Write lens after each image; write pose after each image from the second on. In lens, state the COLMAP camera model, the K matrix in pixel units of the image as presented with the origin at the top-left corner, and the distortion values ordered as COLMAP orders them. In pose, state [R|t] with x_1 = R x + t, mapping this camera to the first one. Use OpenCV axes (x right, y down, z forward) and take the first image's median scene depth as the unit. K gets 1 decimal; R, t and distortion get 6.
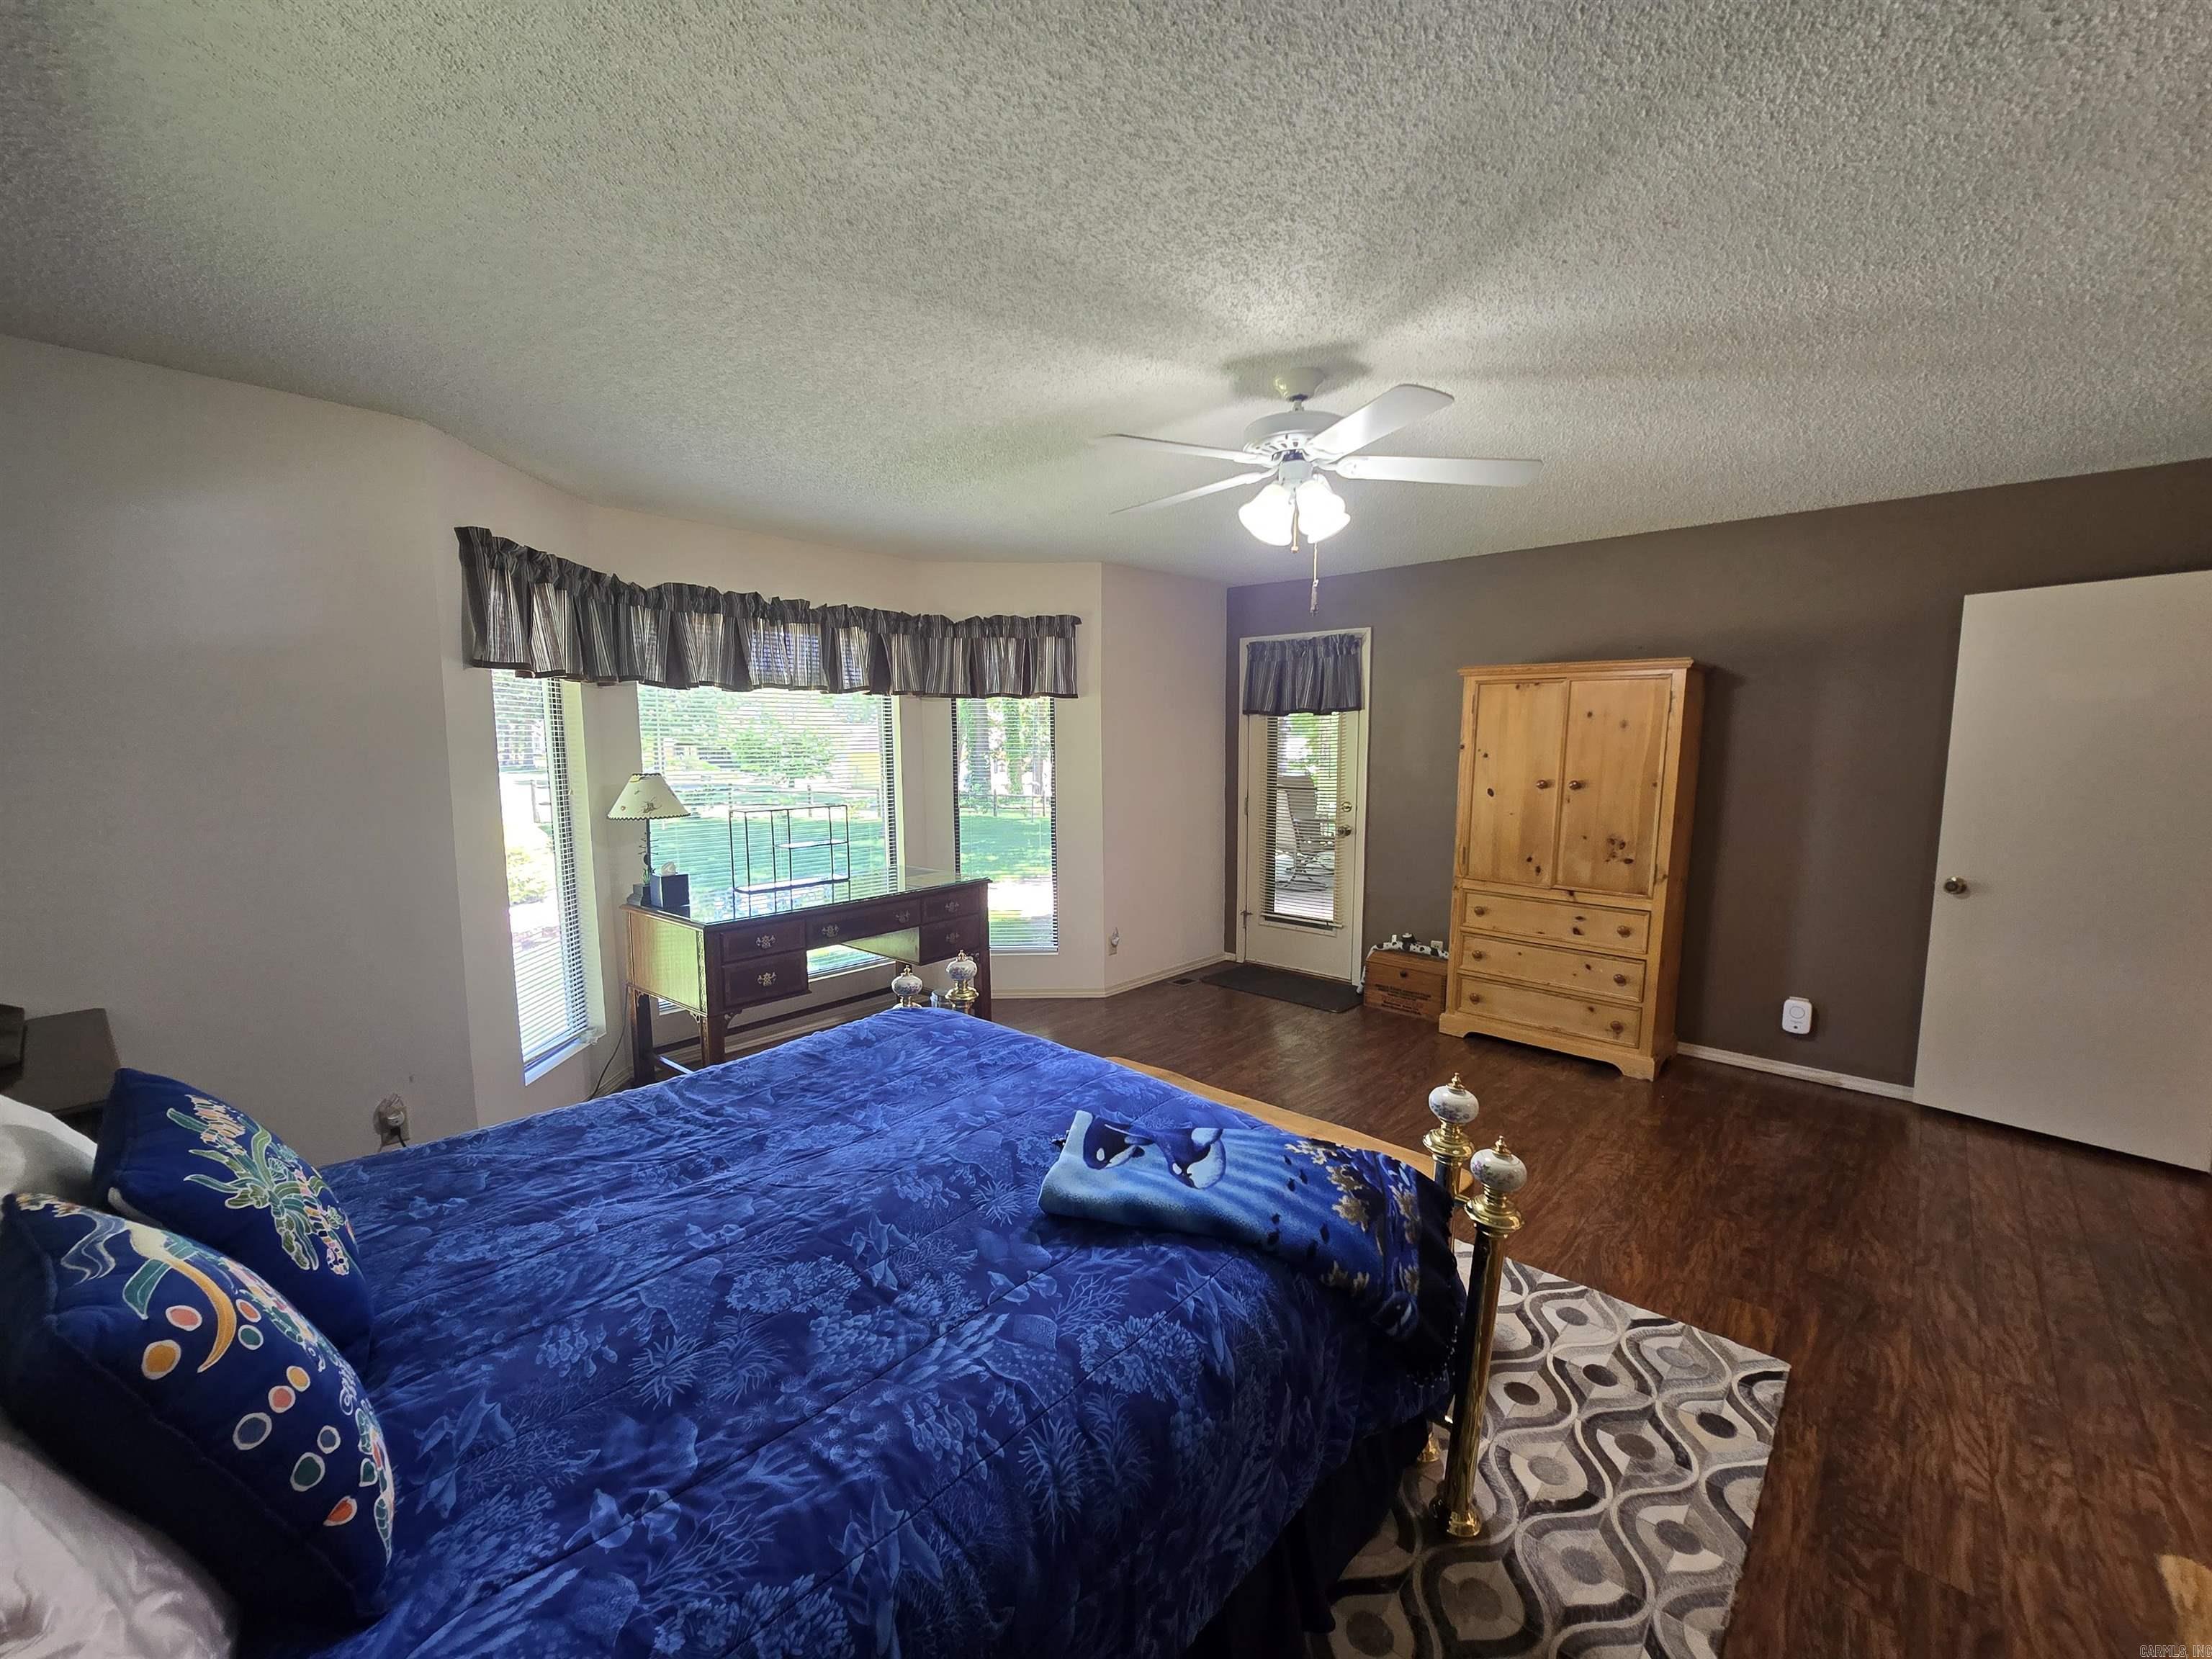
lens RADIAL K [[907.4, 0, 1094.4], [0, 907.4, 844.1], [0, 0, 1]] dist [-0.006201, 0.002072]
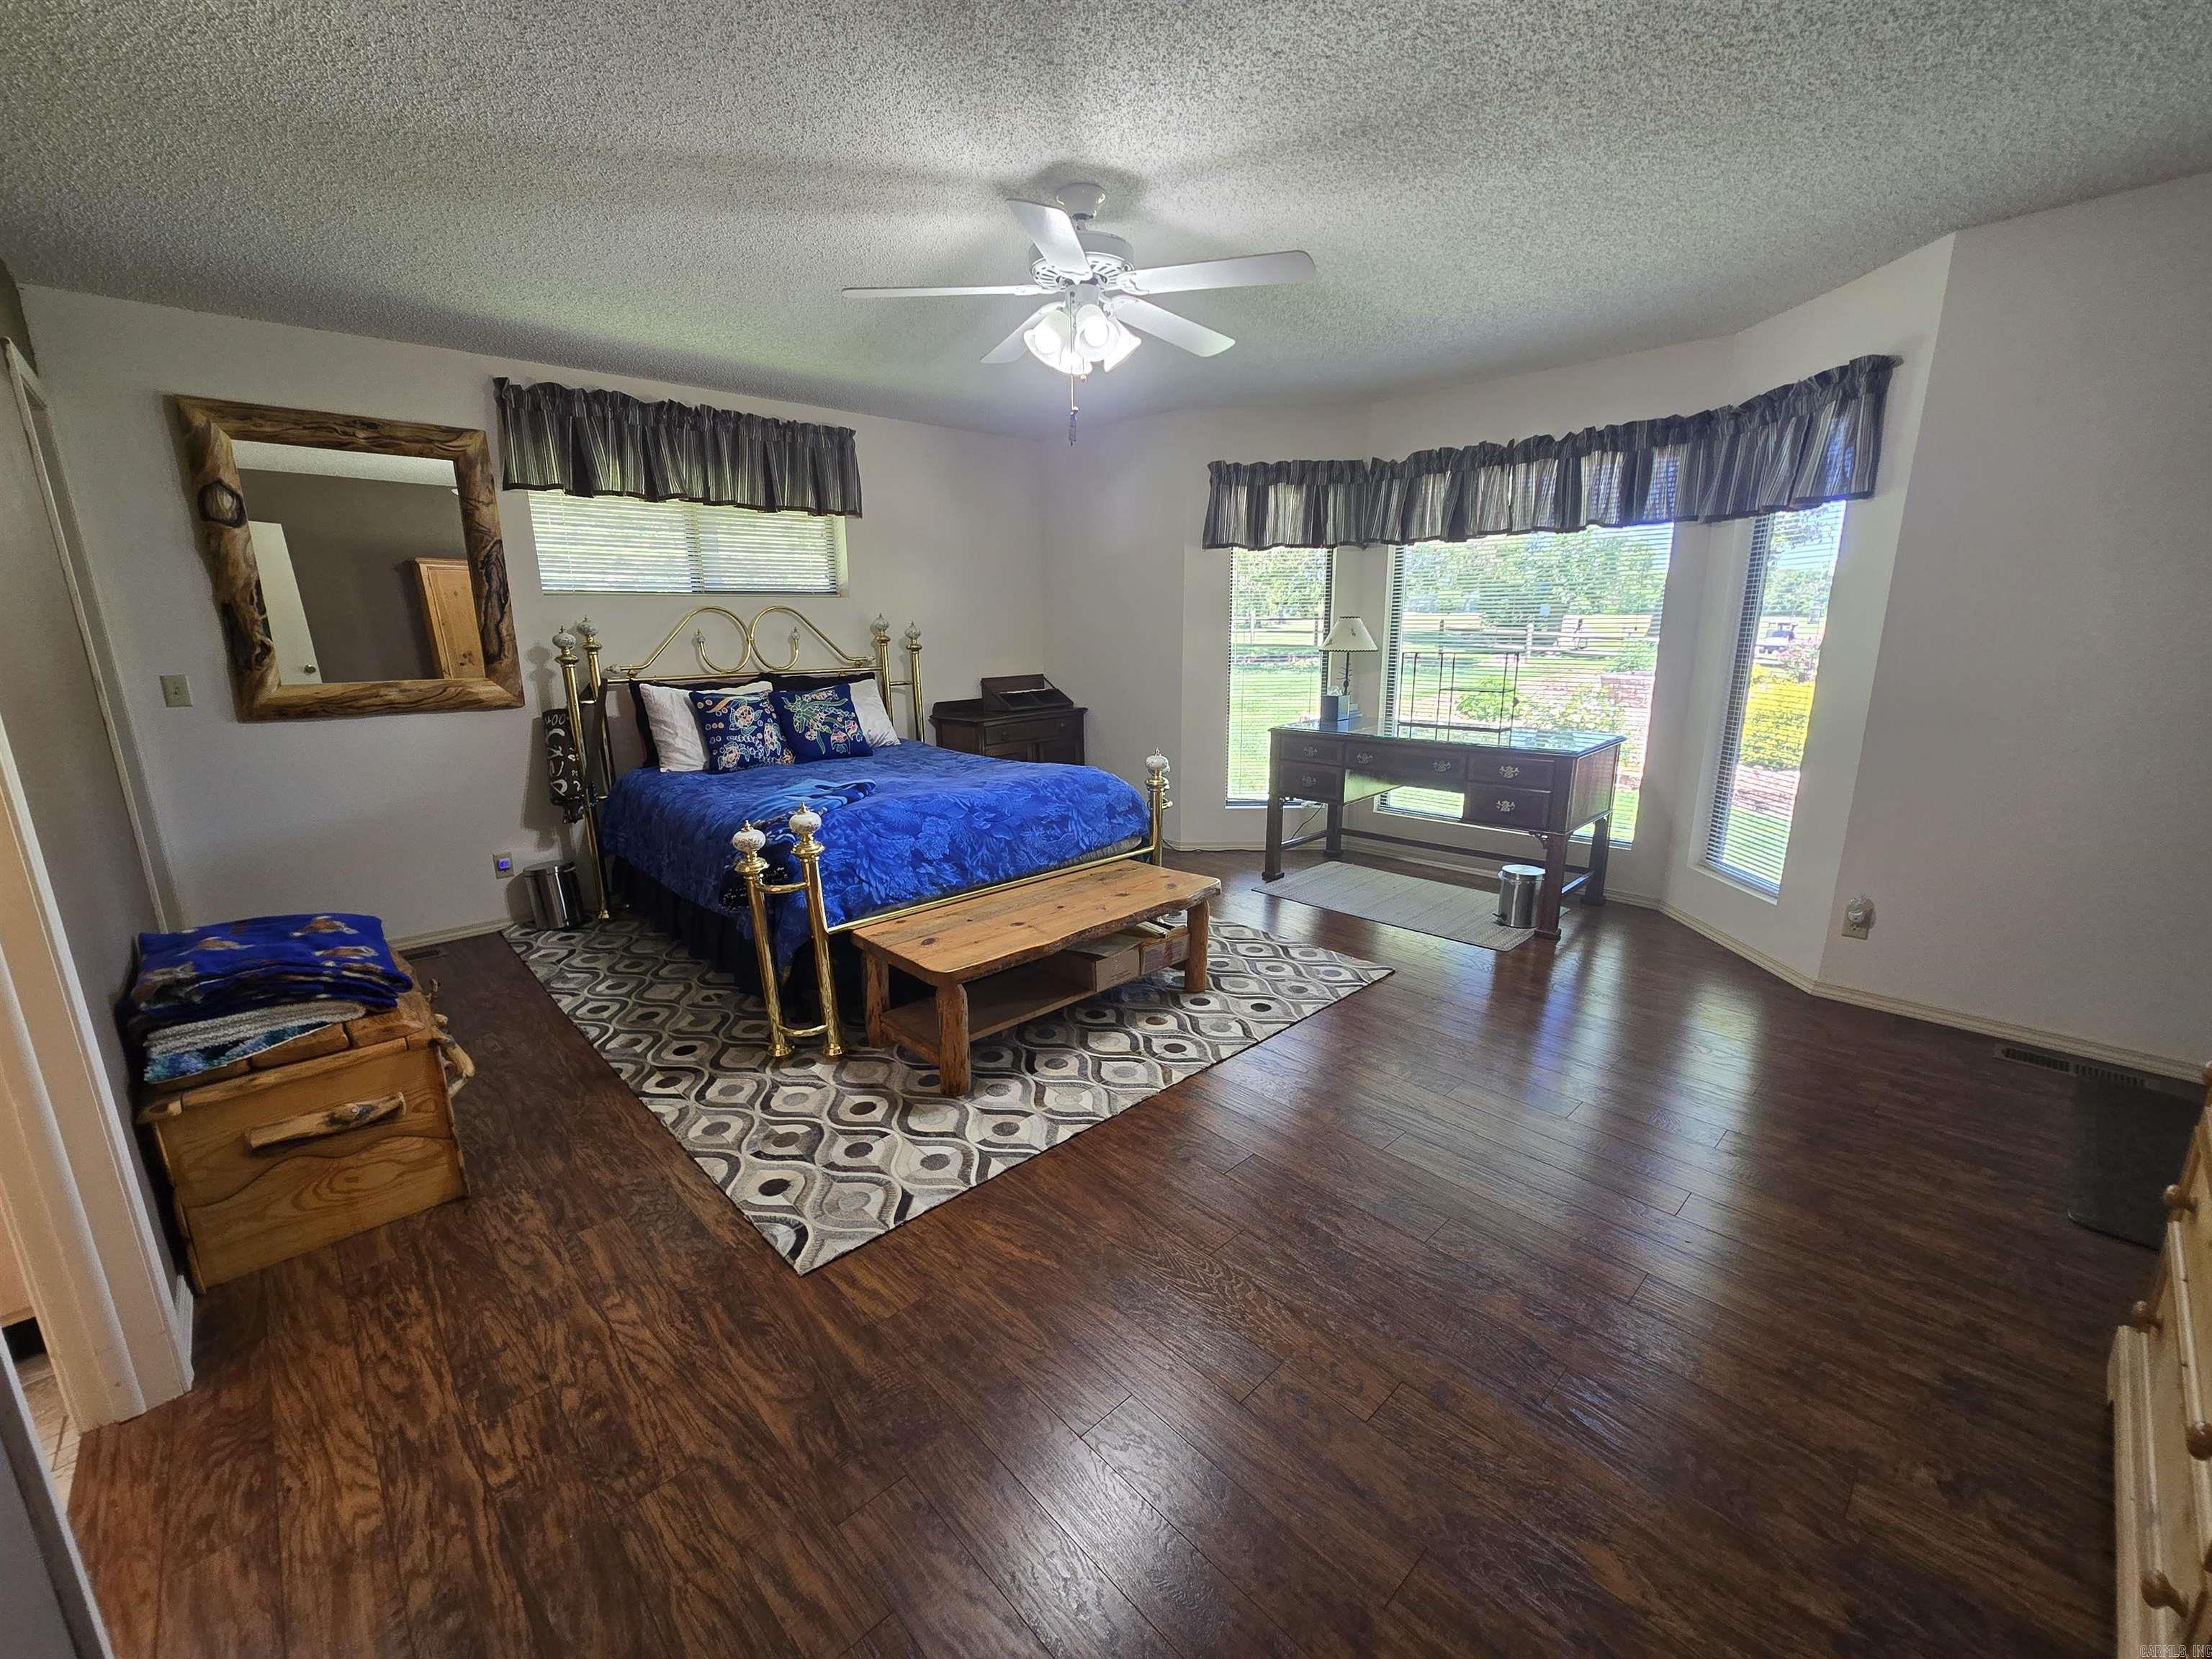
lens RADIAL K [[907.4, 0, 1098.2], [0, 907.4, 838.2], [0, 0, 1]] dist [-0.006201, 0.002072]
pose [[-0.064729, 0.236432, -0.969490, 1.481705], [-0.102139, 0.964855, 0.242121, -0.083414], [0.992662, 0.114695, -0.038306, 1.247843]]
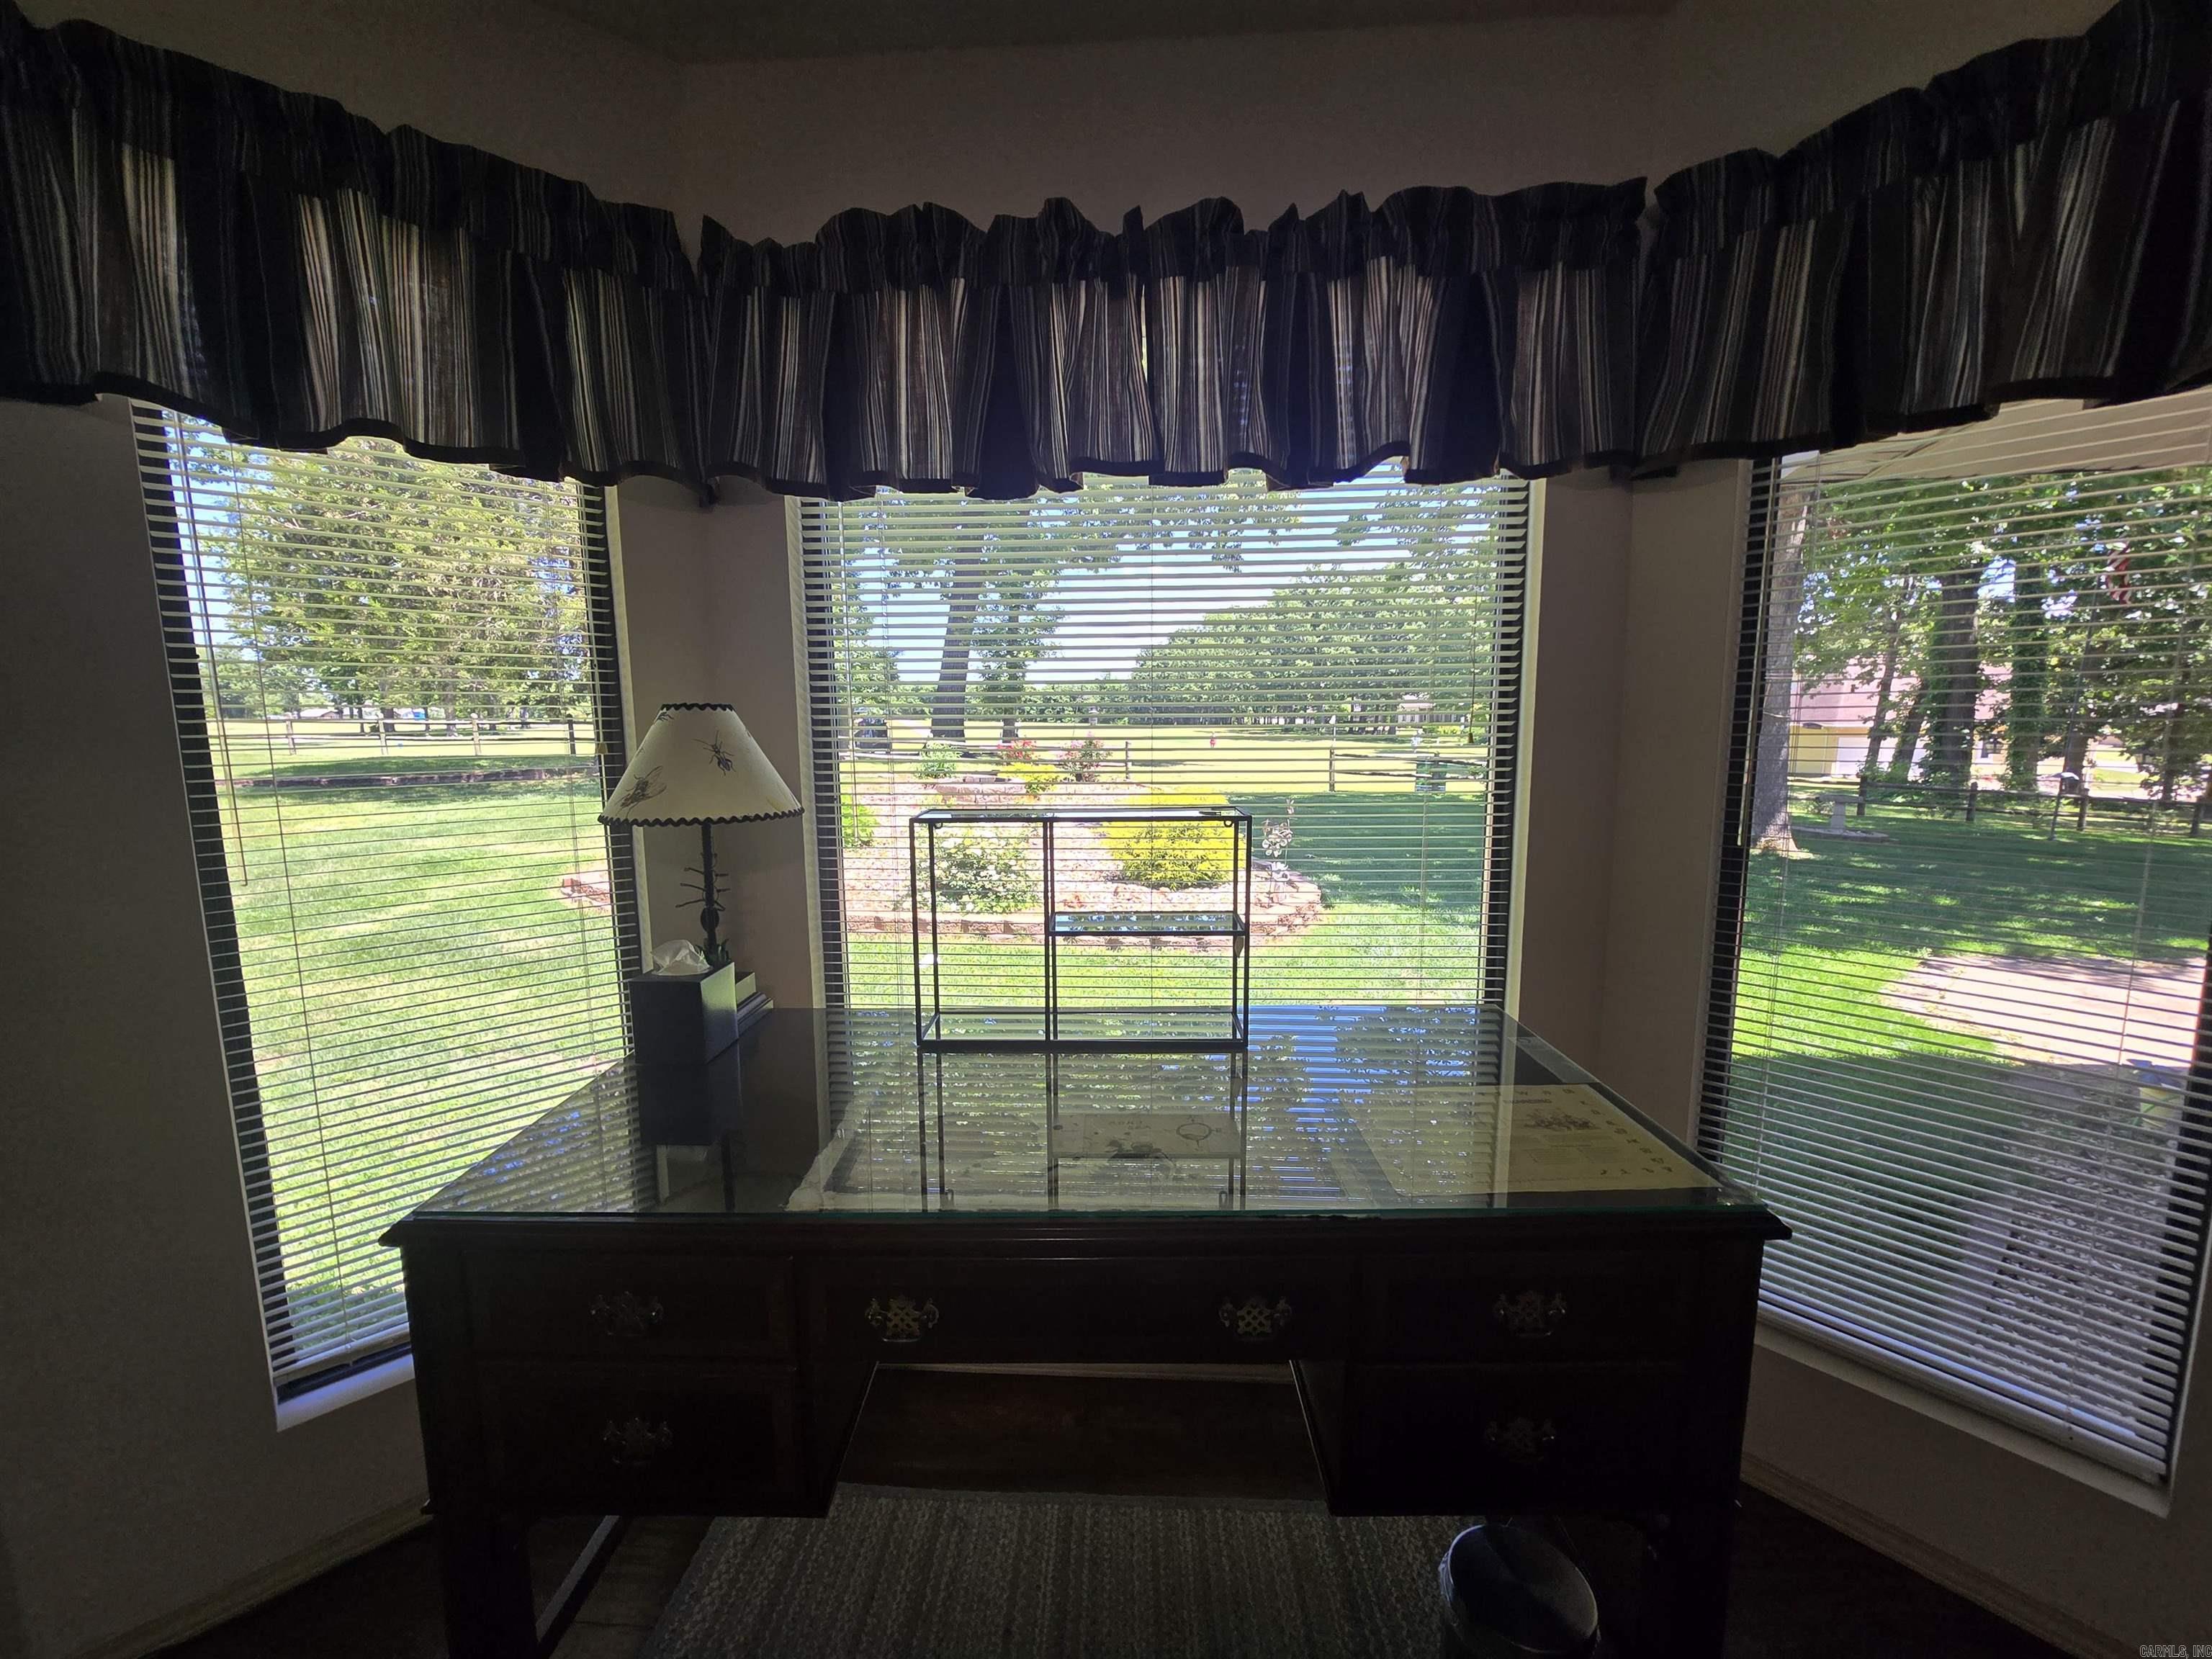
lens RADIAL K [[907.4, 0, 1095.3], [0, 907.4, 837.4], [0, 0, 1]] dist [-0.006201, 0.002072]
pose [[0.633820, 0.098449, -0.767190, -0.130494], [-0.082740, 0.994805, 0.059301, -0.098499], [0.769043, 0.025891, 0.638673, 1.515538]]
